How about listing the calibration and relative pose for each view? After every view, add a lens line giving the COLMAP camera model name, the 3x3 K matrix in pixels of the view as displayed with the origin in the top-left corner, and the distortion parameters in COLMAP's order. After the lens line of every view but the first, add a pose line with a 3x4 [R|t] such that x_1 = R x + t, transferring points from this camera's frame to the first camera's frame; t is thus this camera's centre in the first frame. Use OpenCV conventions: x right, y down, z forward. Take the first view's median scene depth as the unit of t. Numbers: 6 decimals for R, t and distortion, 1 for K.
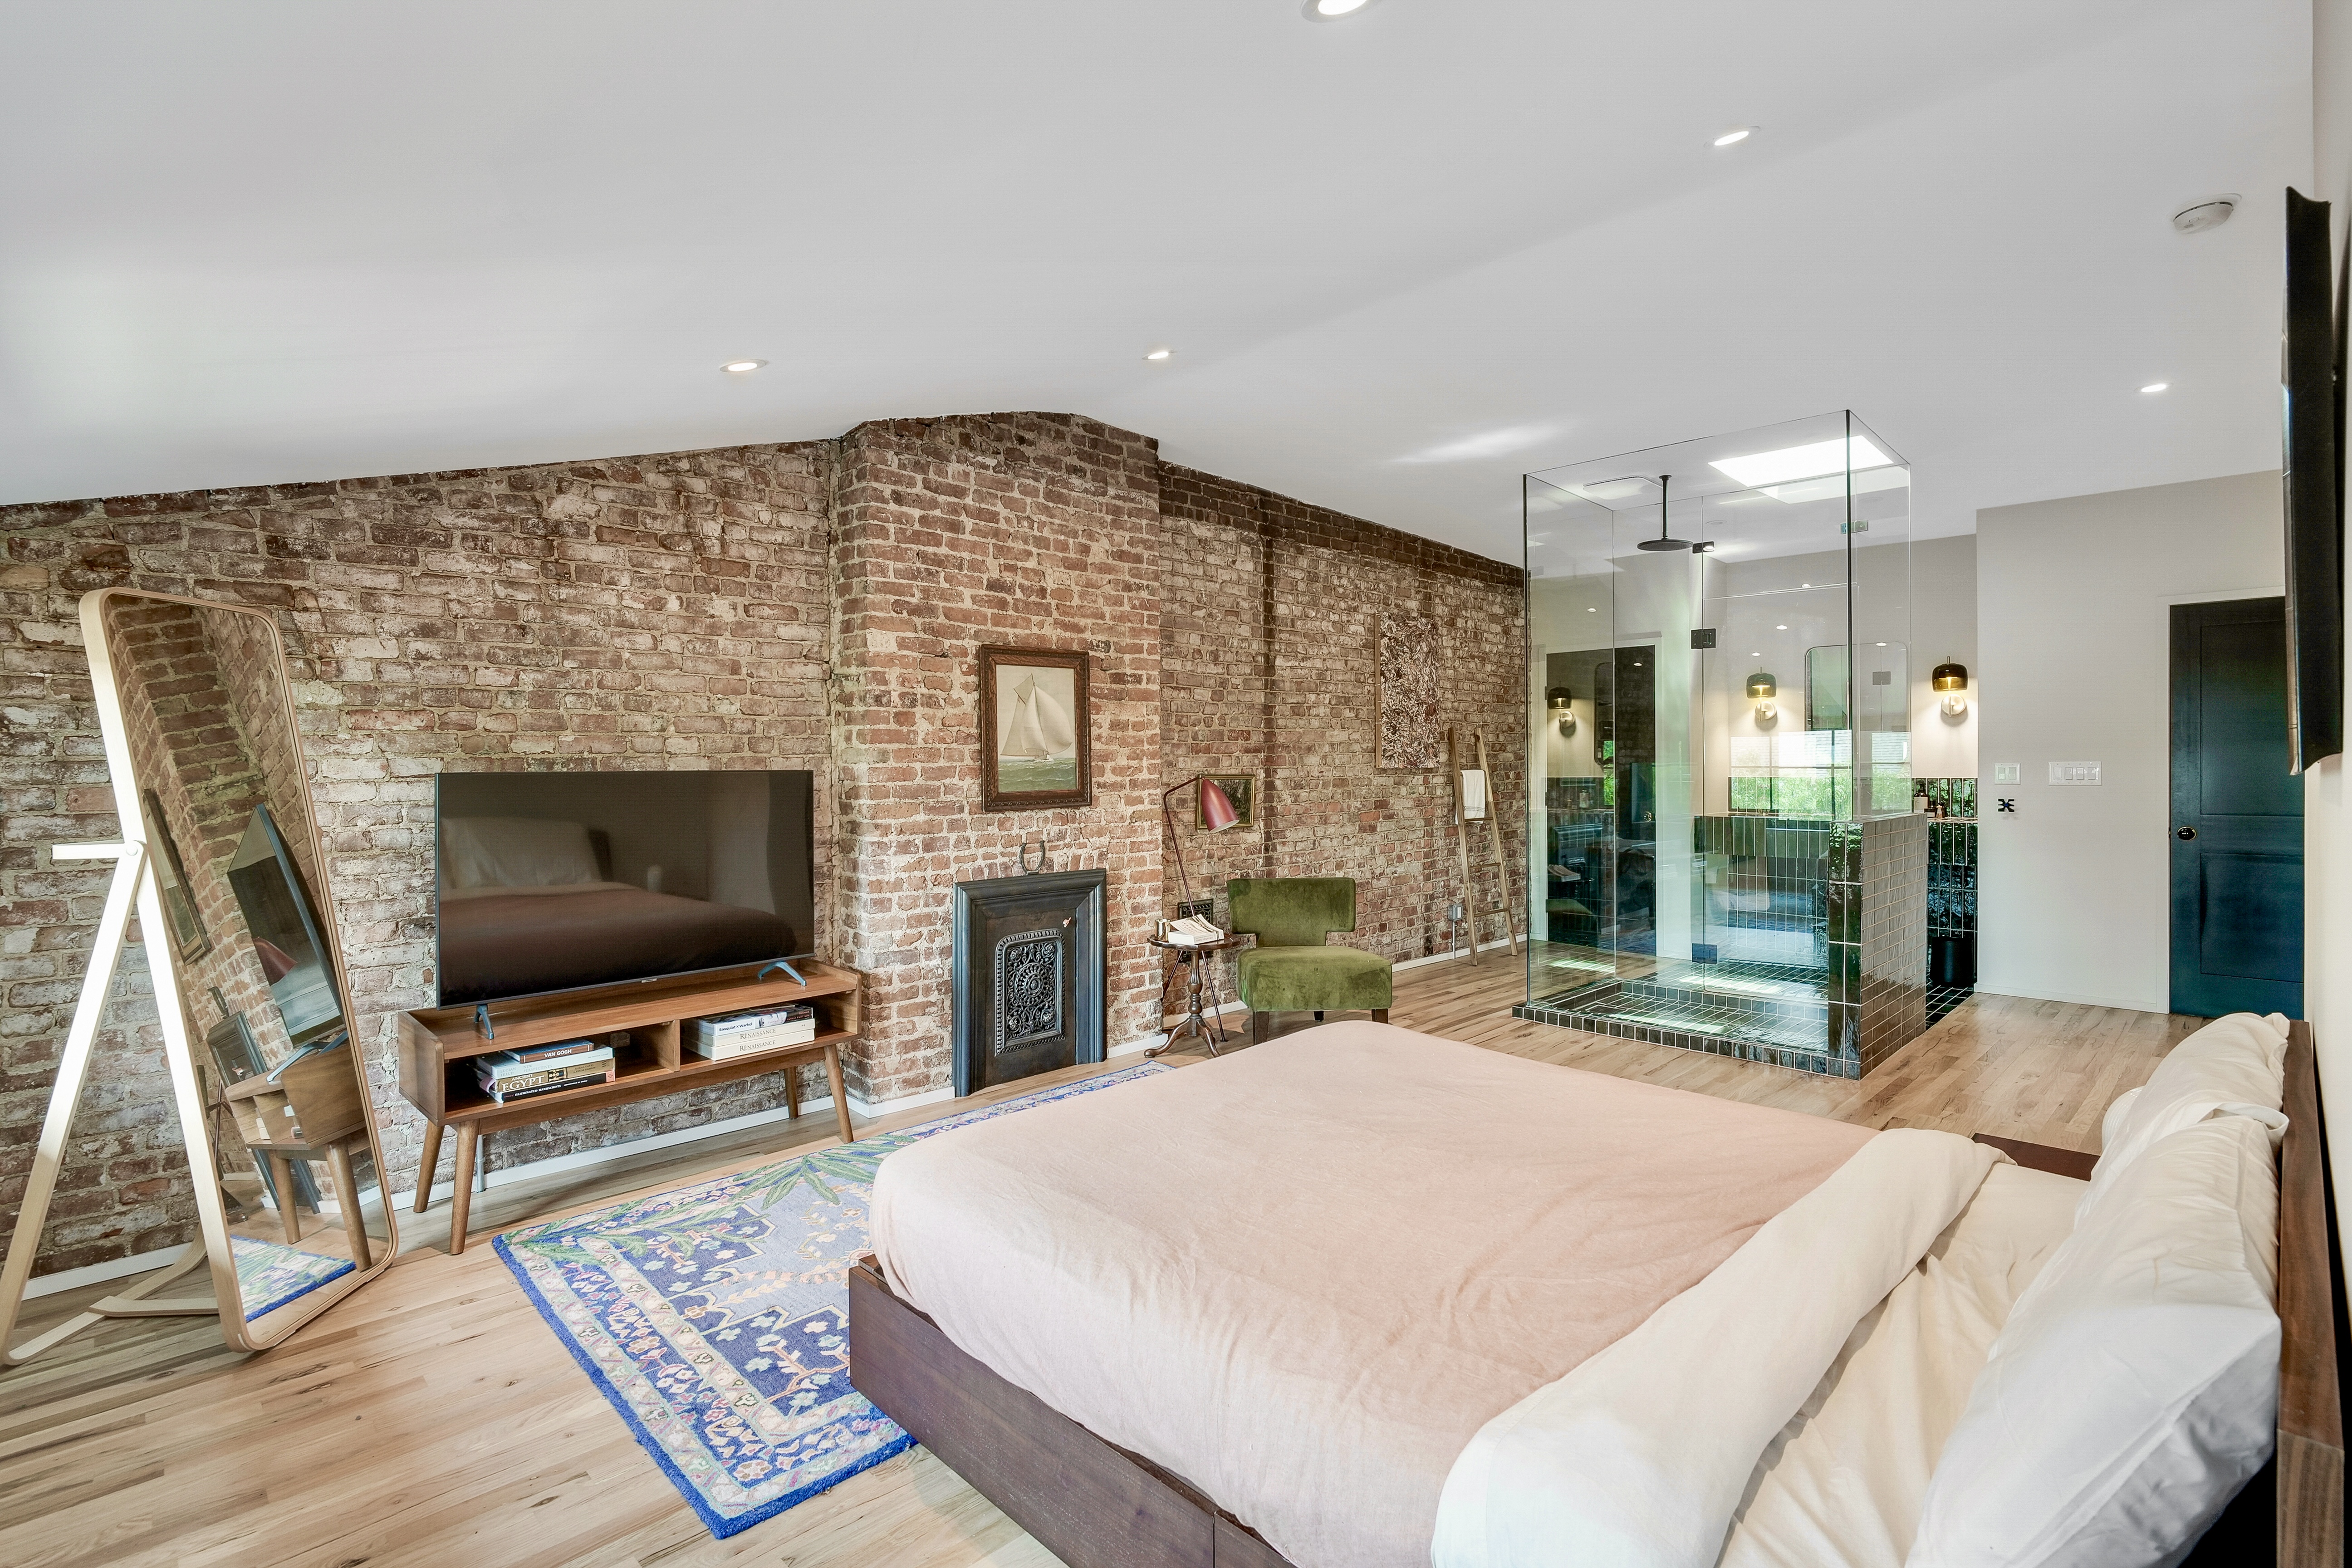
lens RADIAL K [[1095.5, 0, 1178.7], [0, 1095.5, 775.3], [0, 0, 1]] dist [-0.002951, -0.000031]
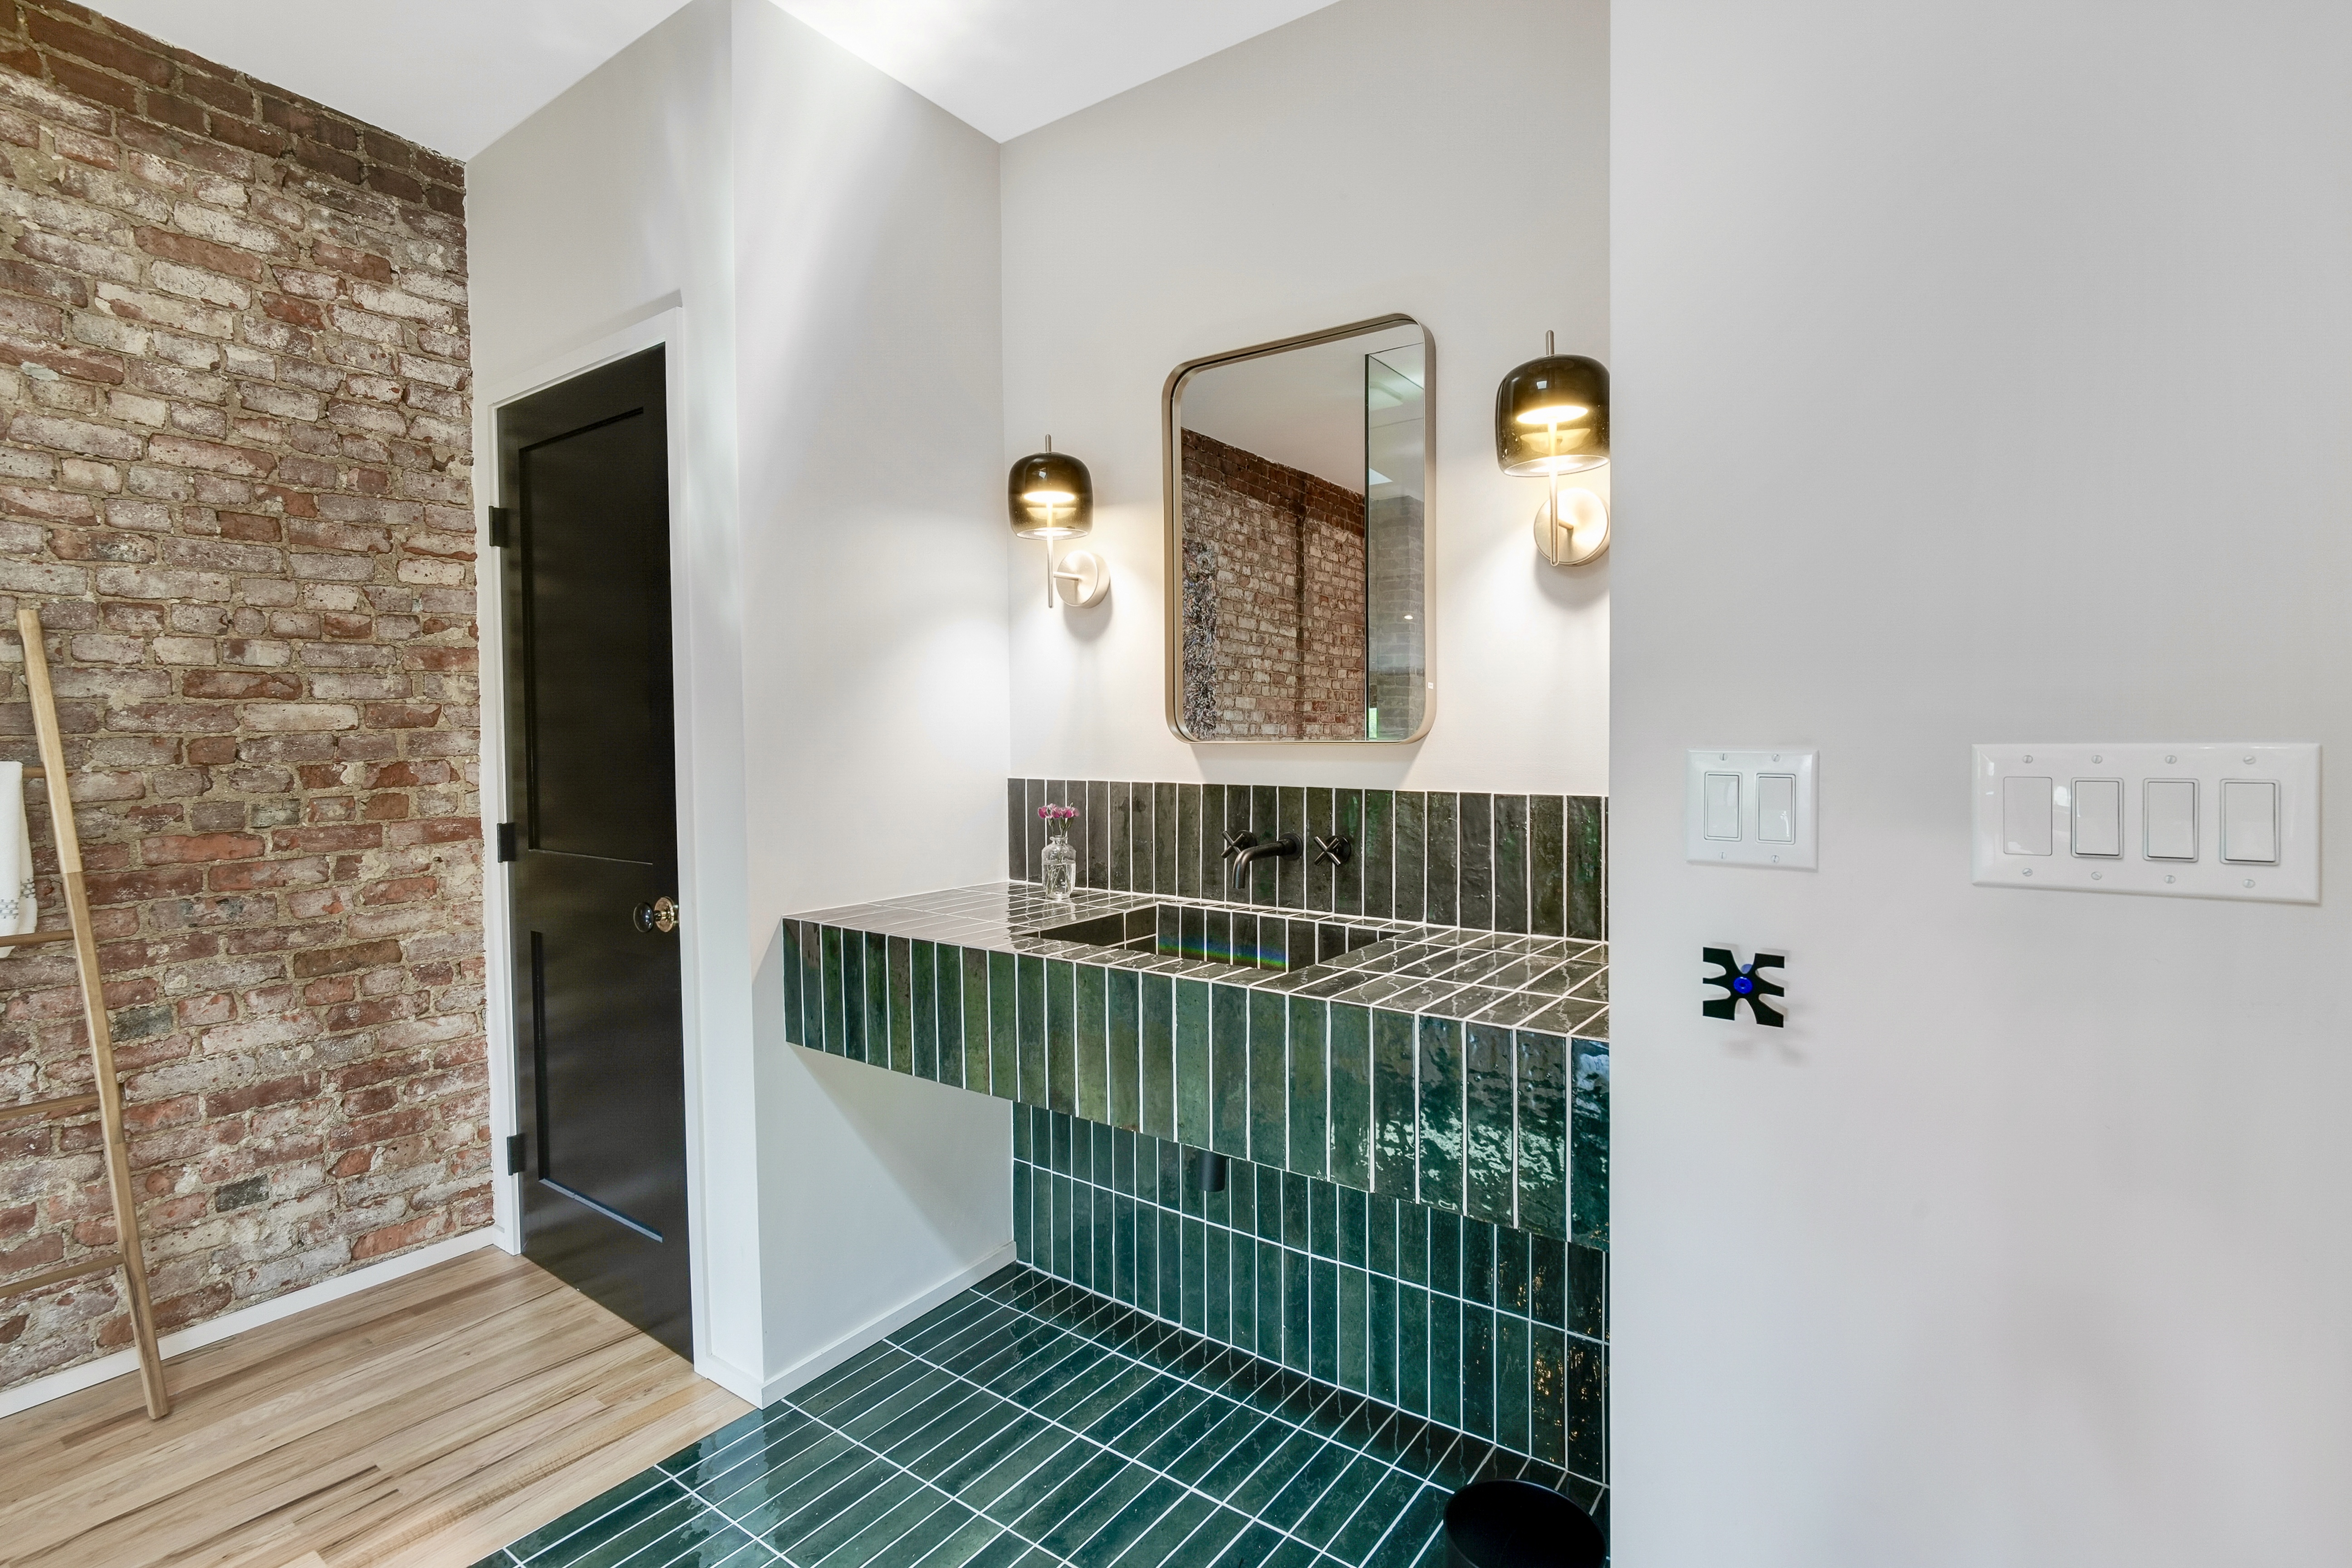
lens RADIAL K [[1057.4, 0, 1166.3], [0, 1057.4, 767.3], [0, 0, 1]] dist [0.000120, 0.000347]
pose [[0.988685, -0.001868, 0.149992, 0.709728], [-0.001775, 0.999707, 0.024150, -0.014144], [-0.149993, -0.024144, 0.988392, 0.942162]]
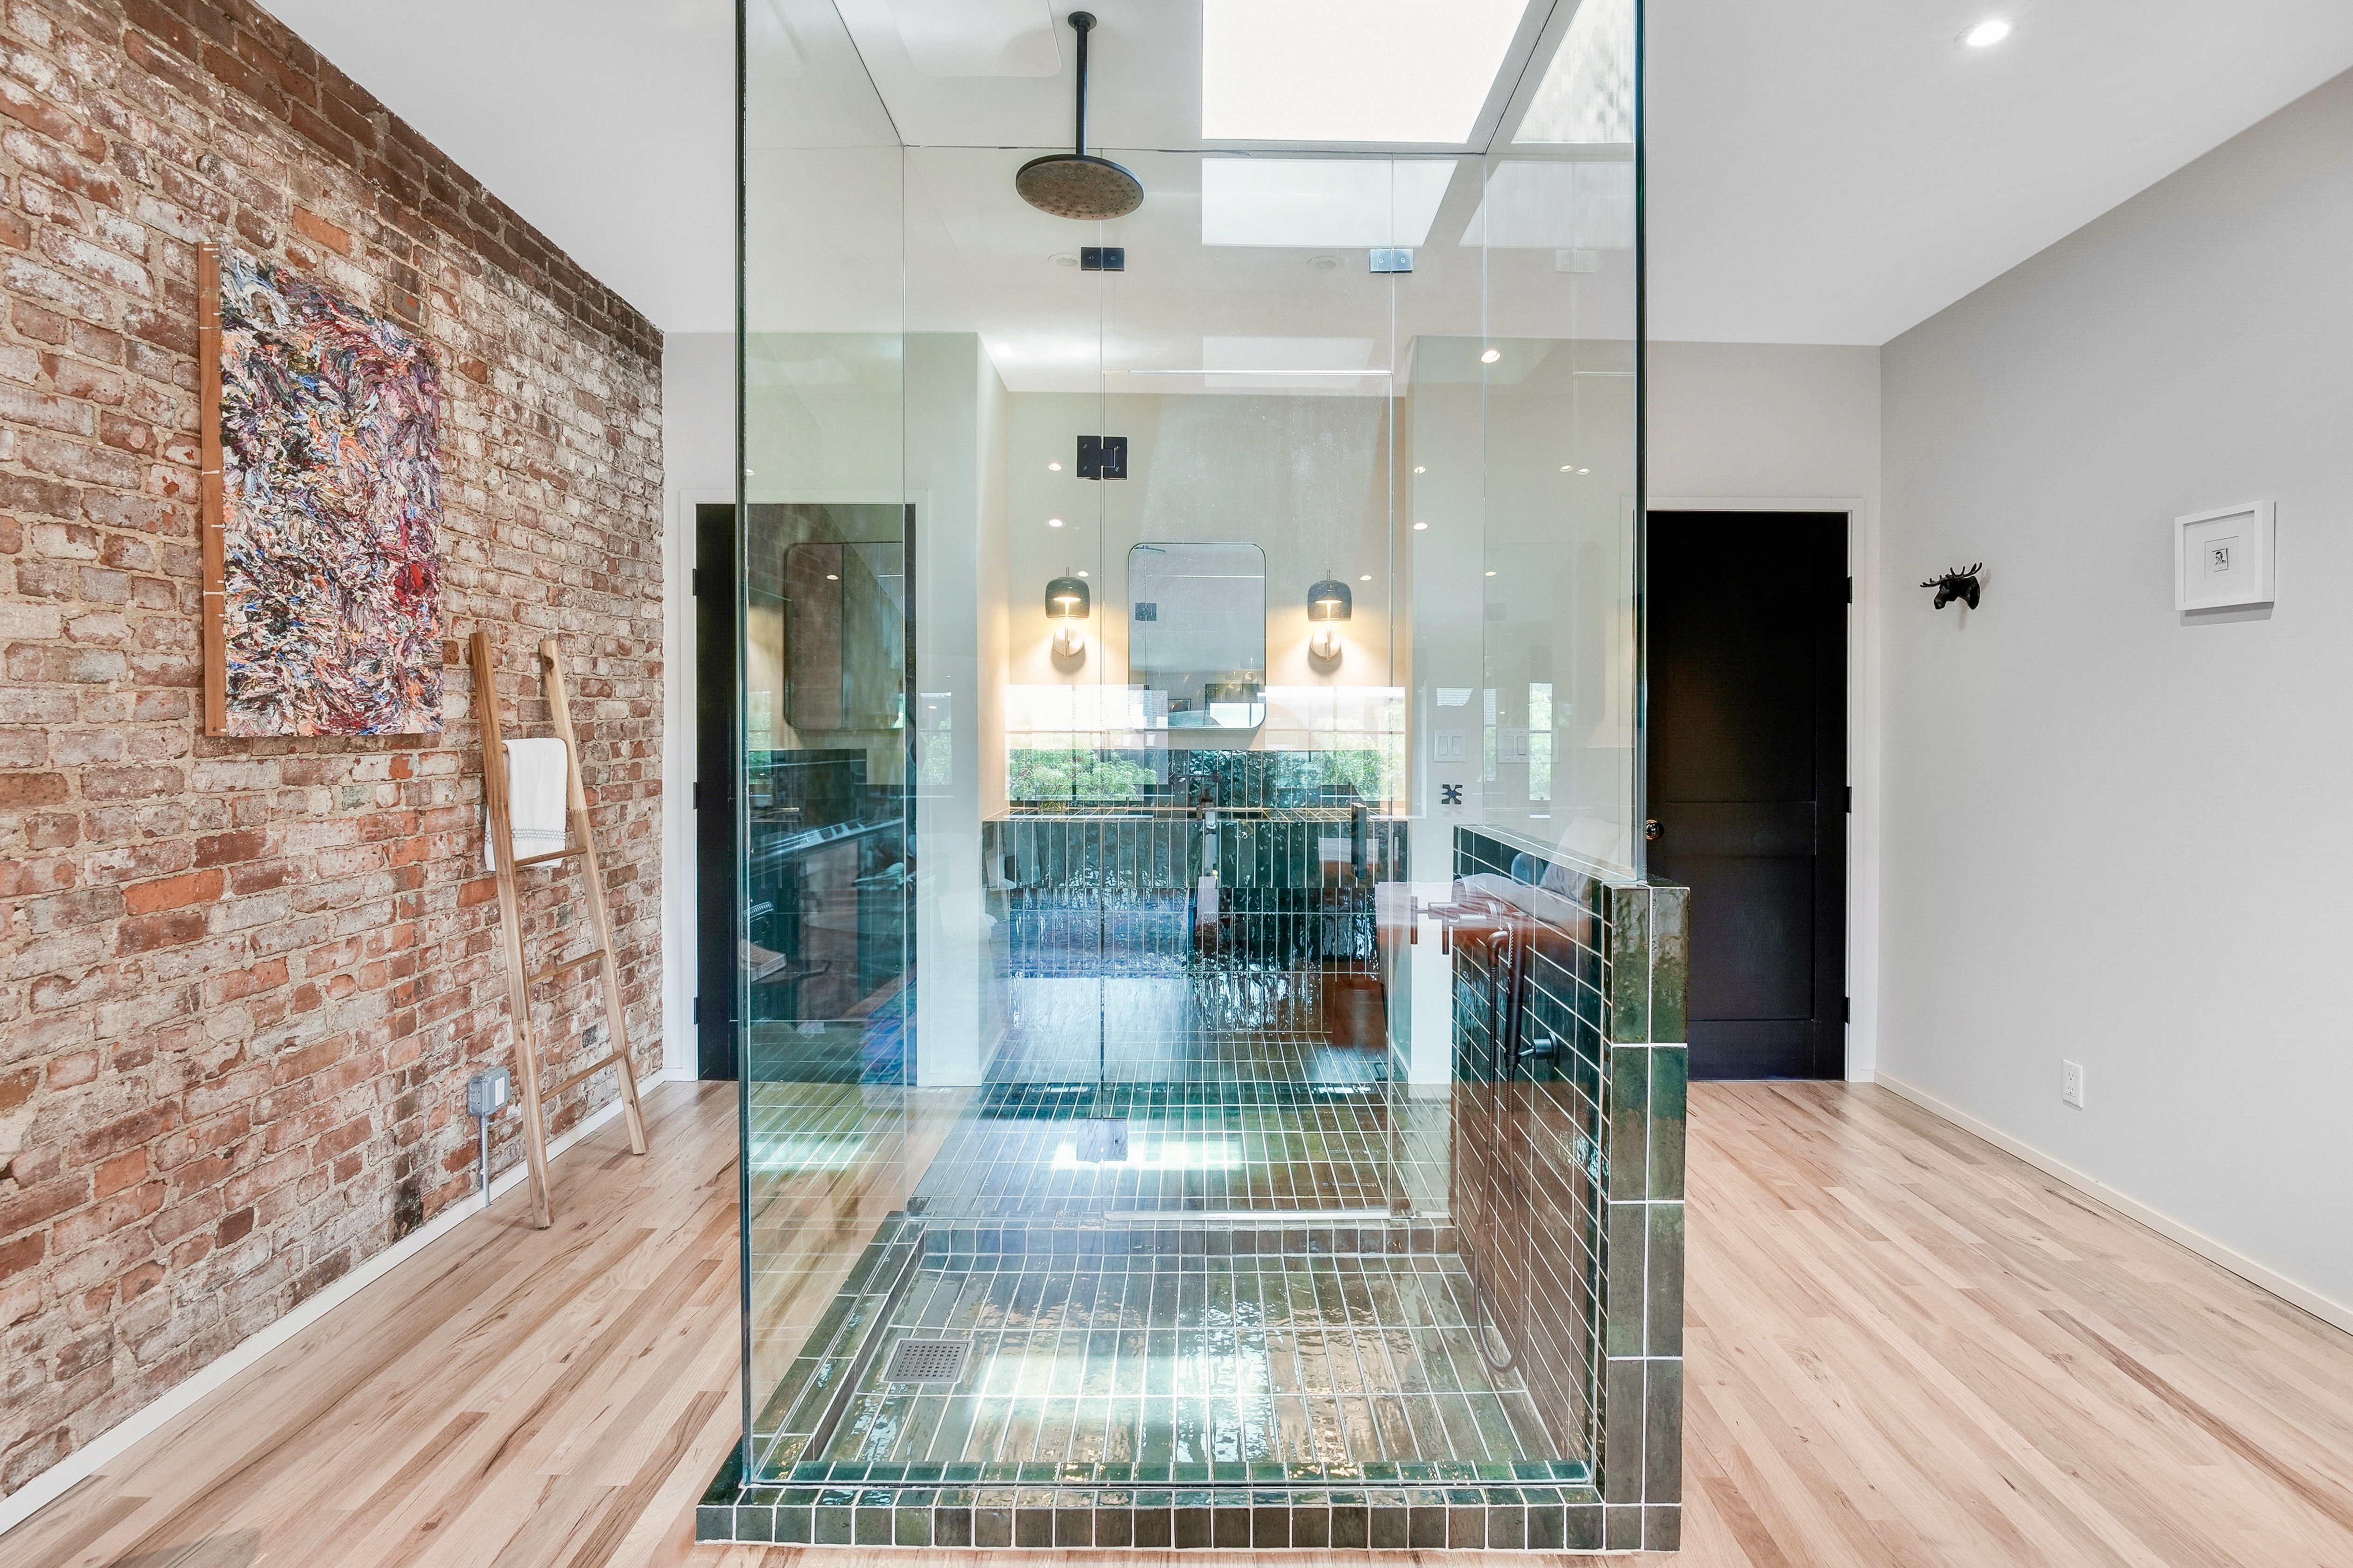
lens RADIAL K [[1158.7, 0, 1200.0], [0, 1158.7, 732.0], [0, 0, 1]] dist [-0.019411, 0.012745]
pose [[0.696167, 0.002310, 0.717877, 0.172908], [-0.000451, 0.999996, -0.002780, -0.008387], [-0.717880, 0.001611, 0.696165, 0.685570]]
